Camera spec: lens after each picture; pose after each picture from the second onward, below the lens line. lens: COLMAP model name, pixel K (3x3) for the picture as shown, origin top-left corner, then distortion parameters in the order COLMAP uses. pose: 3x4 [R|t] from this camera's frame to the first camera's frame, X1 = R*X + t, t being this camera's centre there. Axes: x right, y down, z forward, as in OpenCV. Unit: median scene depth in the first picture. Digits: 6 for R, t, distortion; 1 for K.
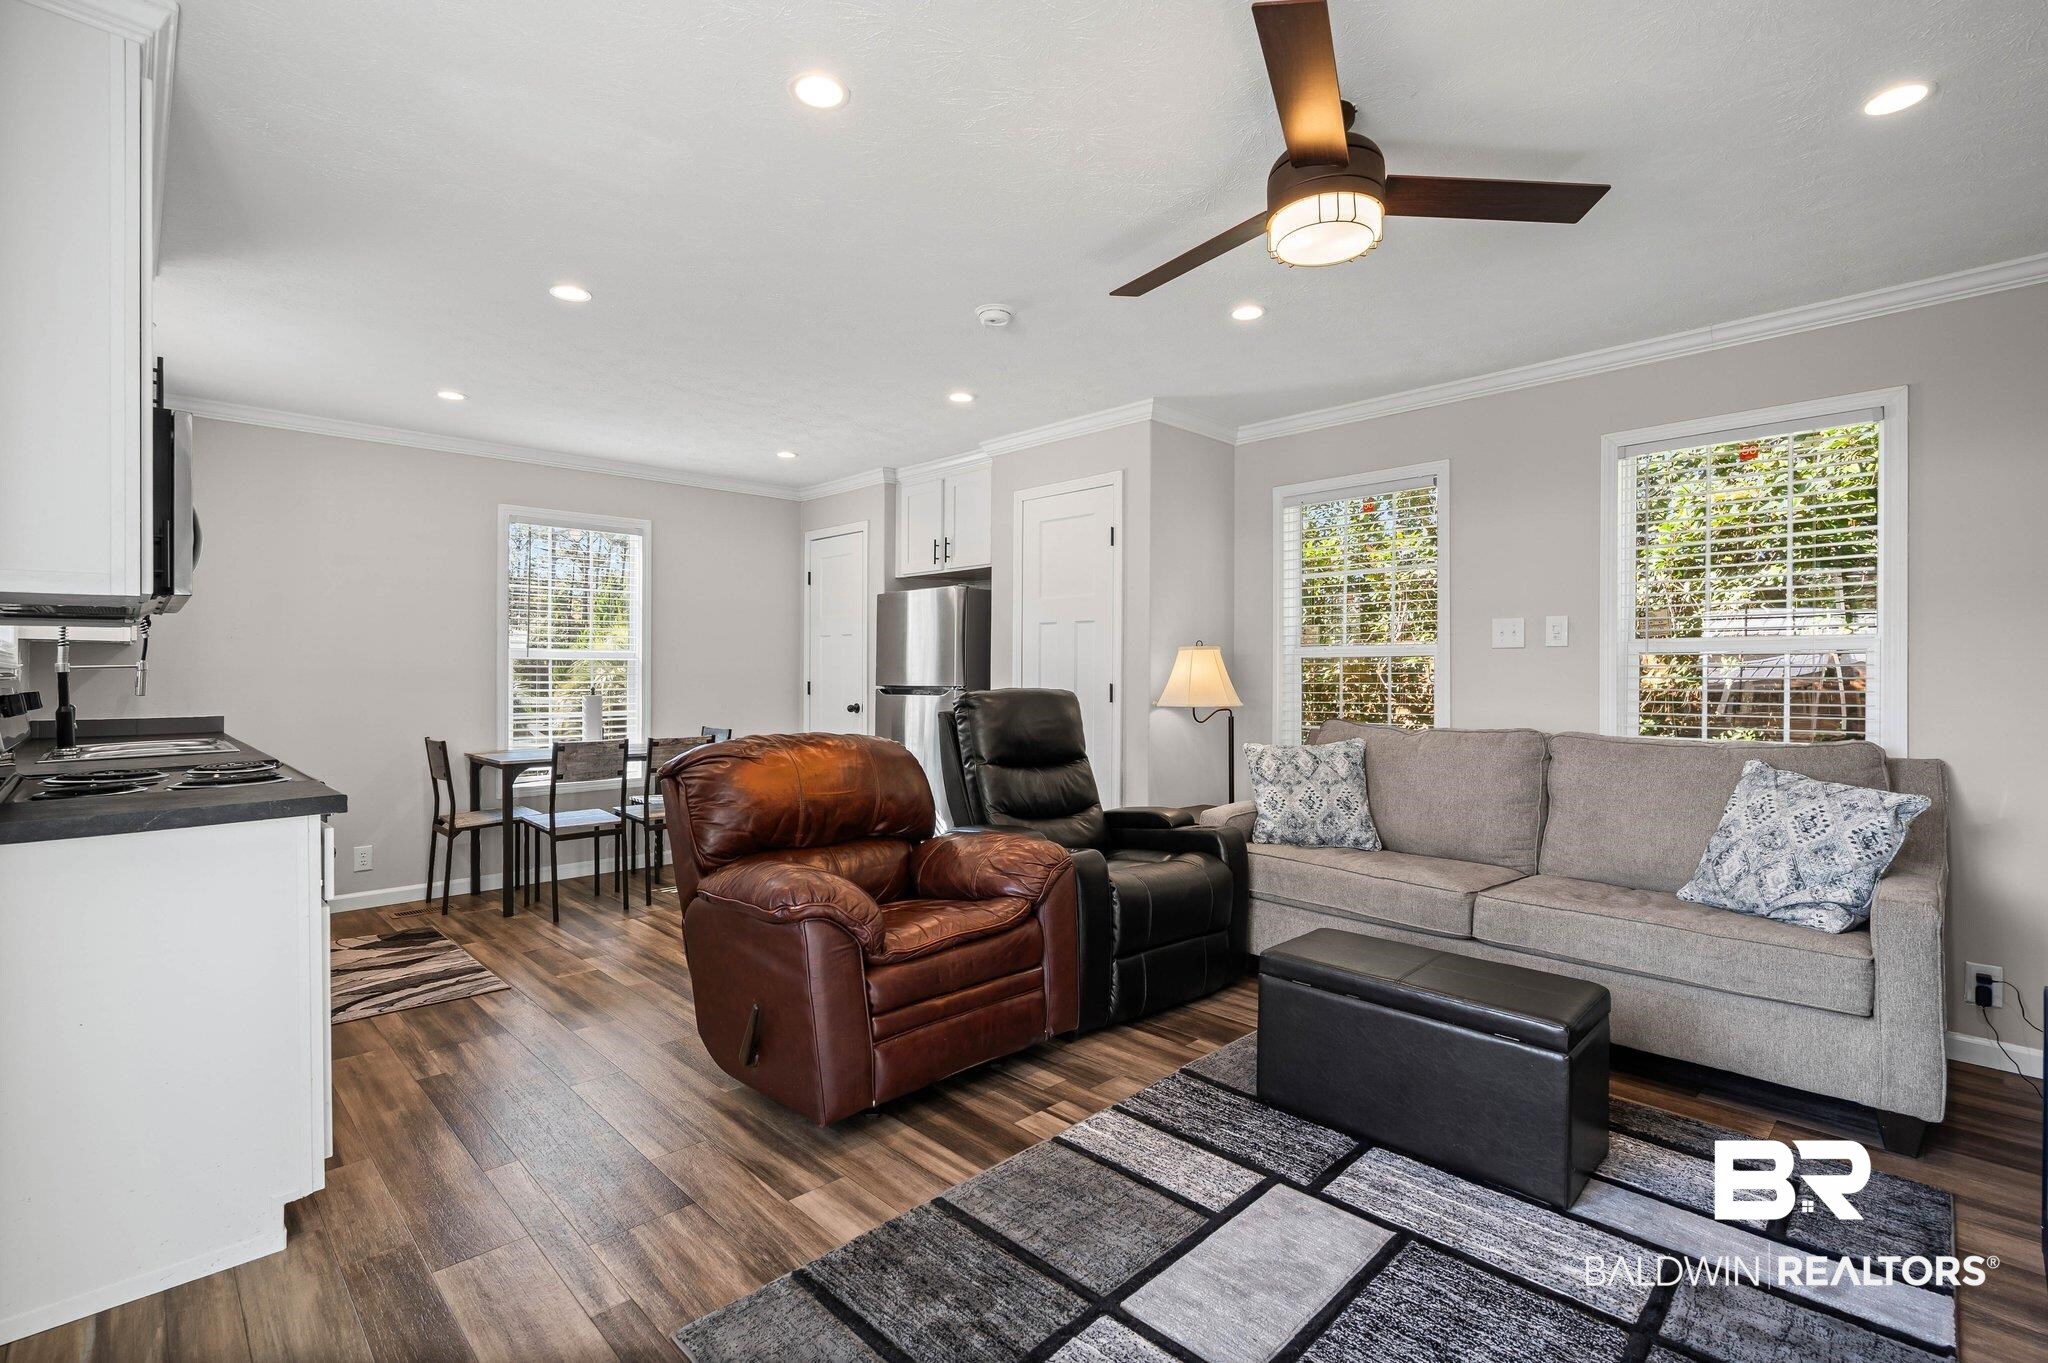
lens RADIAL K [[911.7, 0, 1019.5], [0, 911.7, 686.6], [0, 0, 1]] dist [-0.003252, -0.000587]
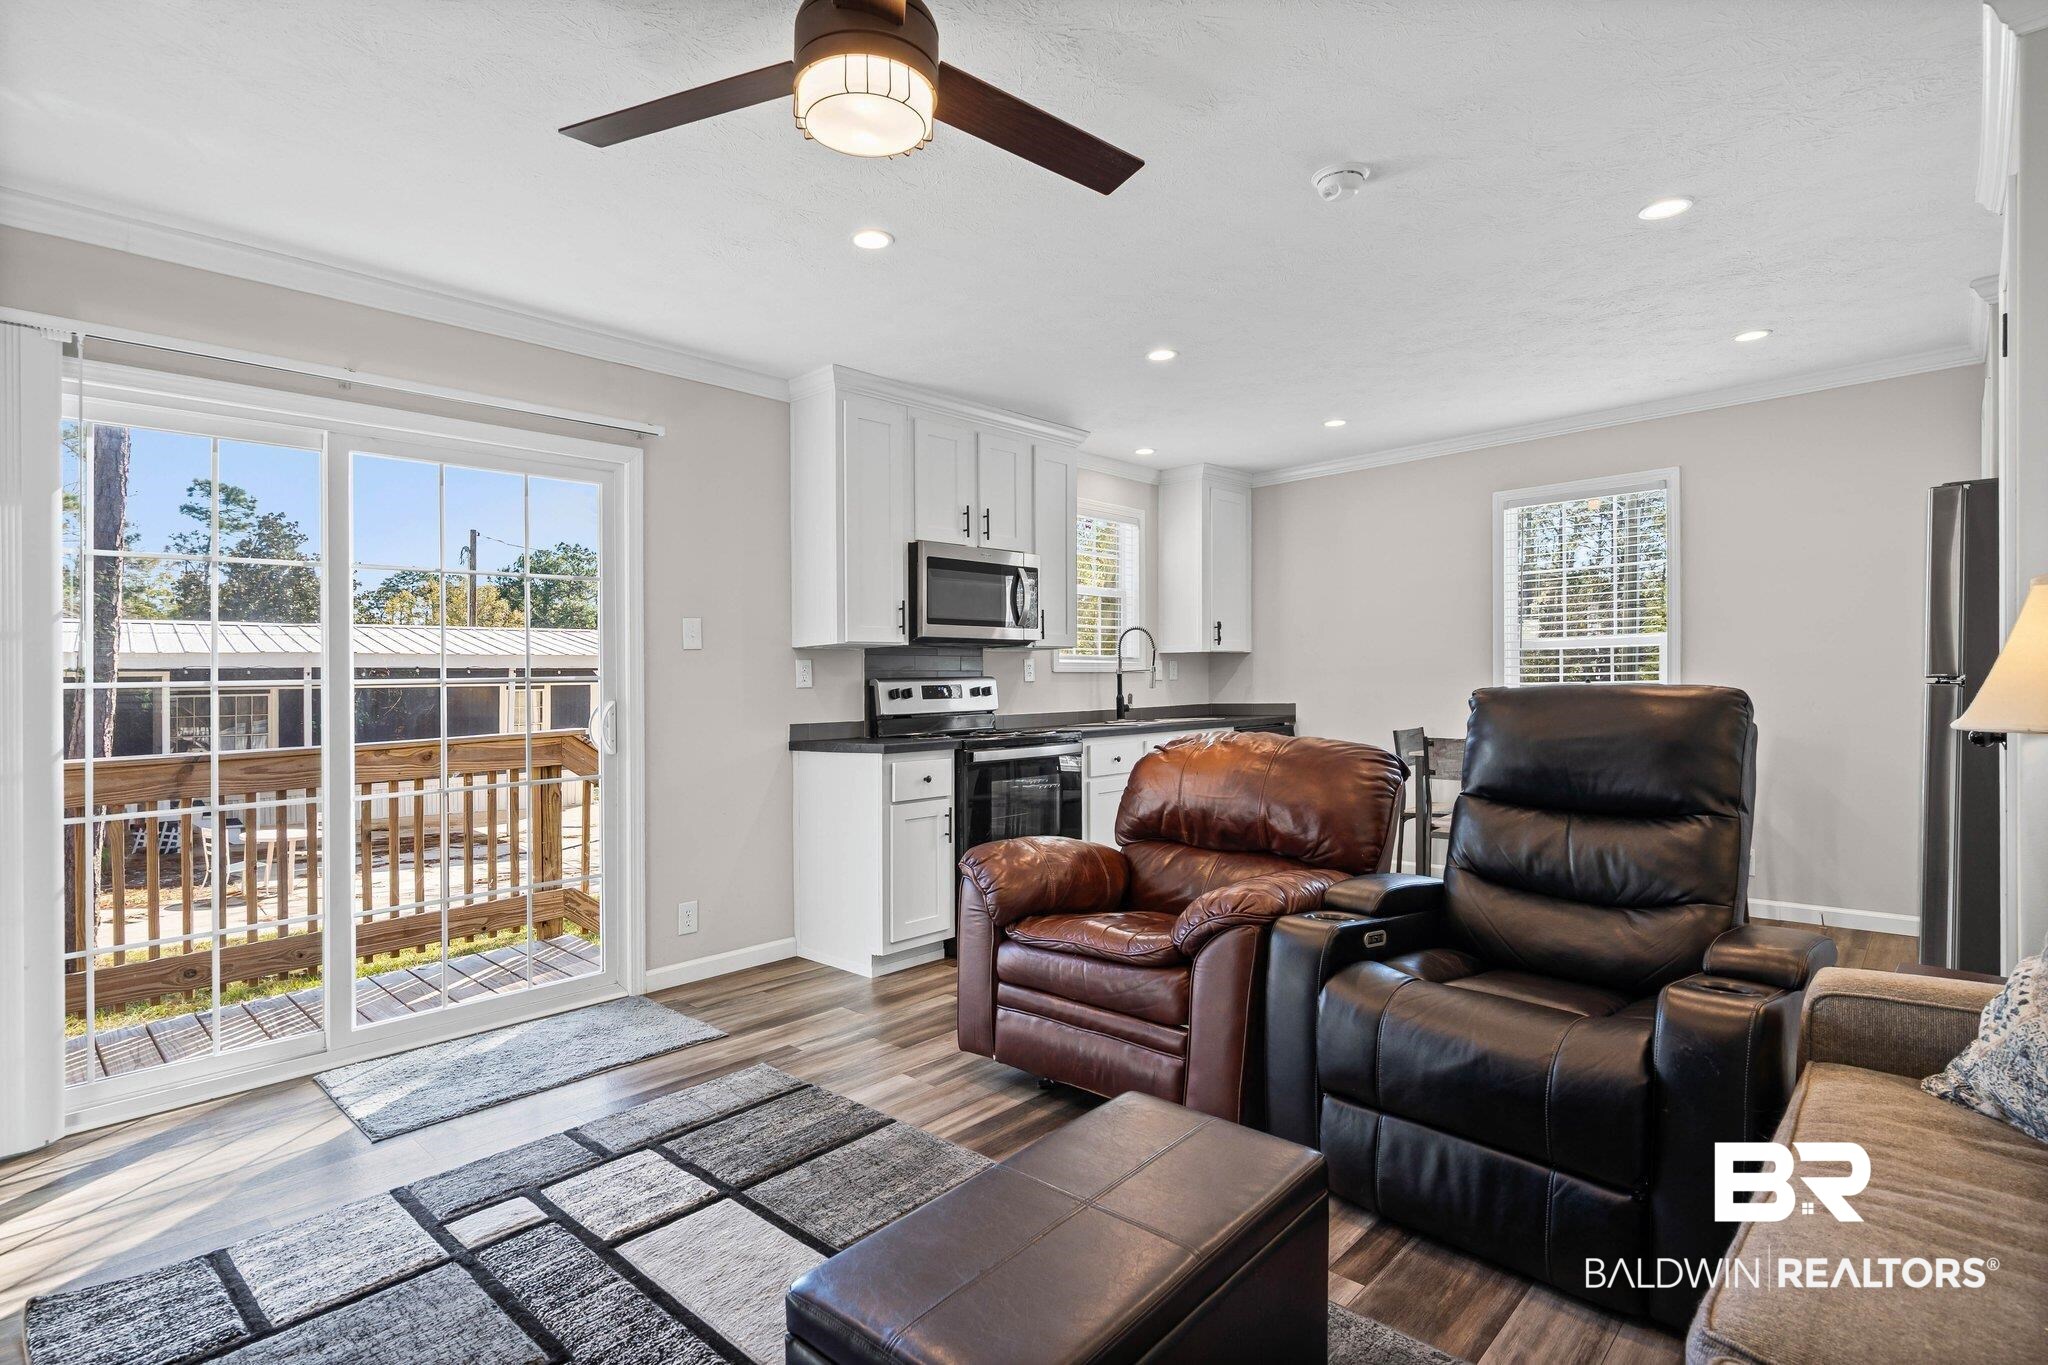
lens RADIAL K [[1018.4, 0, 1027.4], [0, 1018.4, 674.7], [0, 0, 1]] dist [0.002090, 0.000189]
pose [[0.055185, -0.006974, -0.998452, 0.688959], [0.007014, 0.999954, -0.006597, -0.001910], [0.998452, -0.006639, 0.055231, 0.614071]]
